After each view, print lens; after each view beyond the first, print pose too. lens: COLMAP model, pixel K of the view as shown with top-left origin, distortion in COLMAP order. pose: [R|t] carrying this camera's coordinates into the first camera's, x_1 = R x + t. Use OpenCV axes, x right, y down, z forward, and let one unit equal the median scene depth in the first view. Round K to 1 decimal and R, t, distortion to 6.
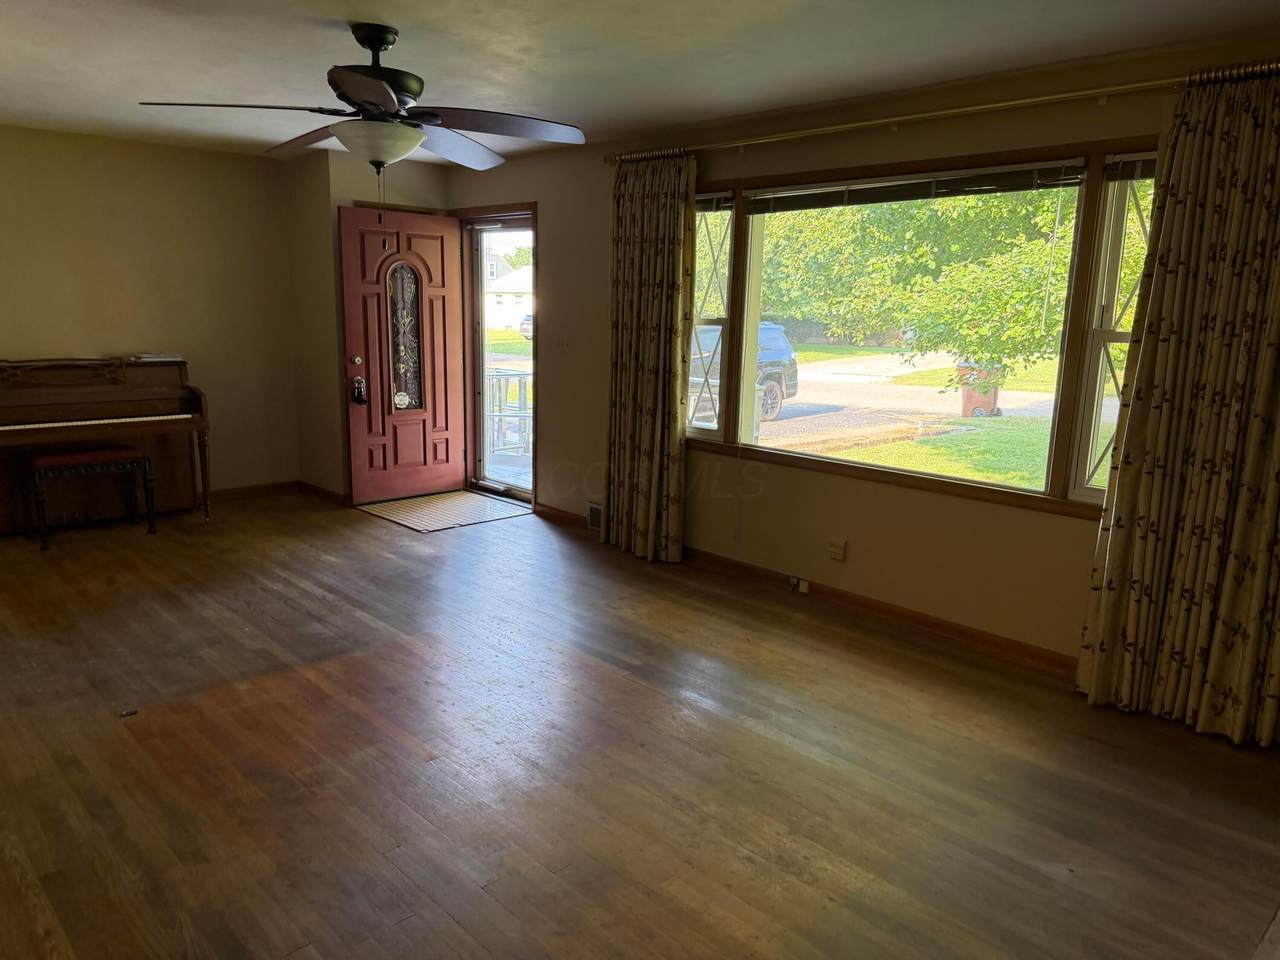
lens RADIAL K [[889.2, 0, 640.0], [0, 889.2, 480.0], [0, 0, 1]] dist [0.006288, 0.000293]
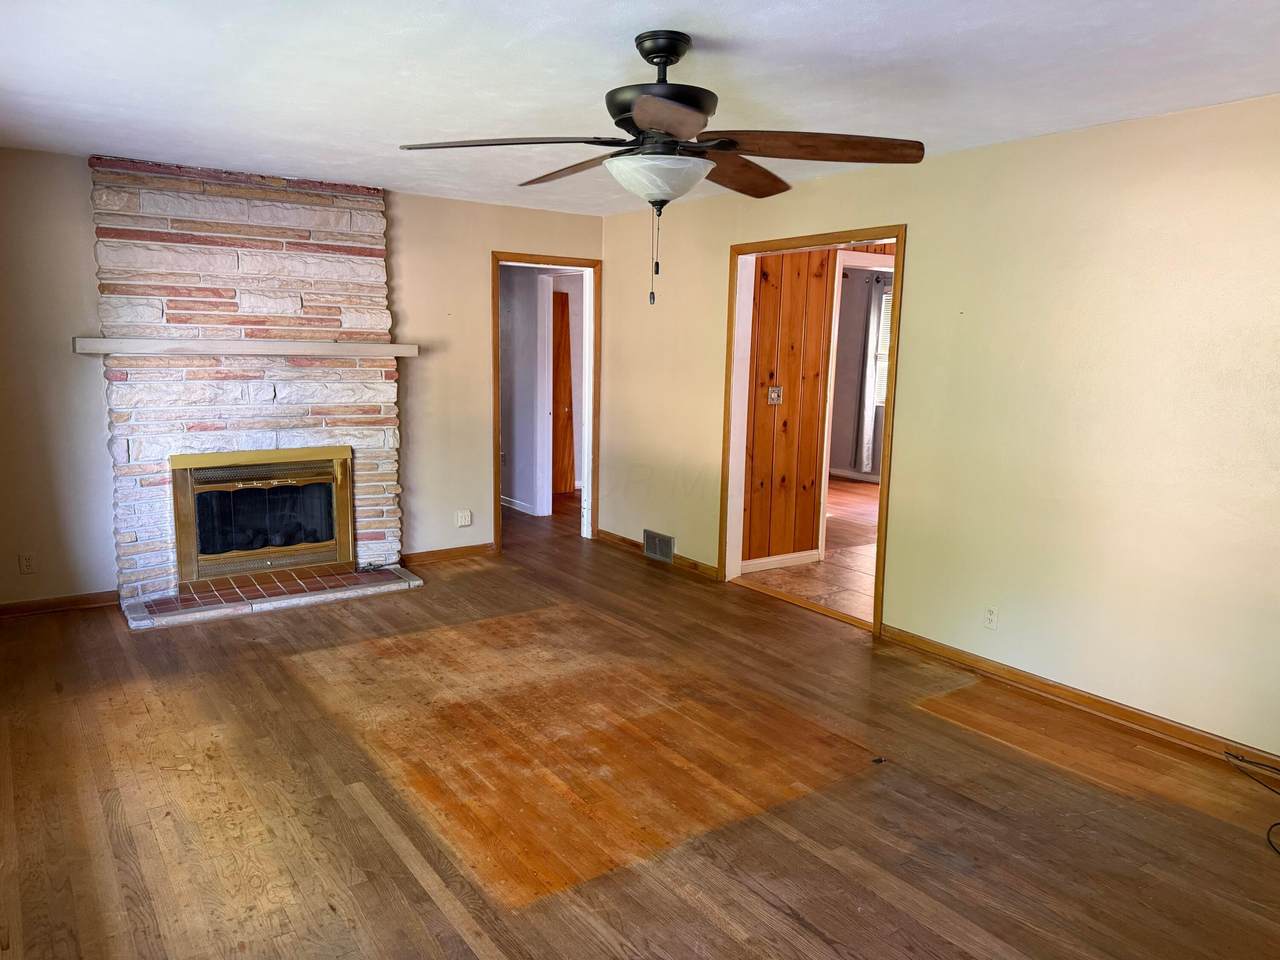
lens RADIAL K [[889.2, 0, 640.0], [0, 889.2, 480.0], [0, 0, 1]] dist [0.006288, 0.000293]
pose [[-0.988091, -0.069046, 0.137507, -0.371006], [-0.016720, 0.936555, 0.350121, -0.366219], [-0.152957, 0.343653, -0.926556, 1.696868]]
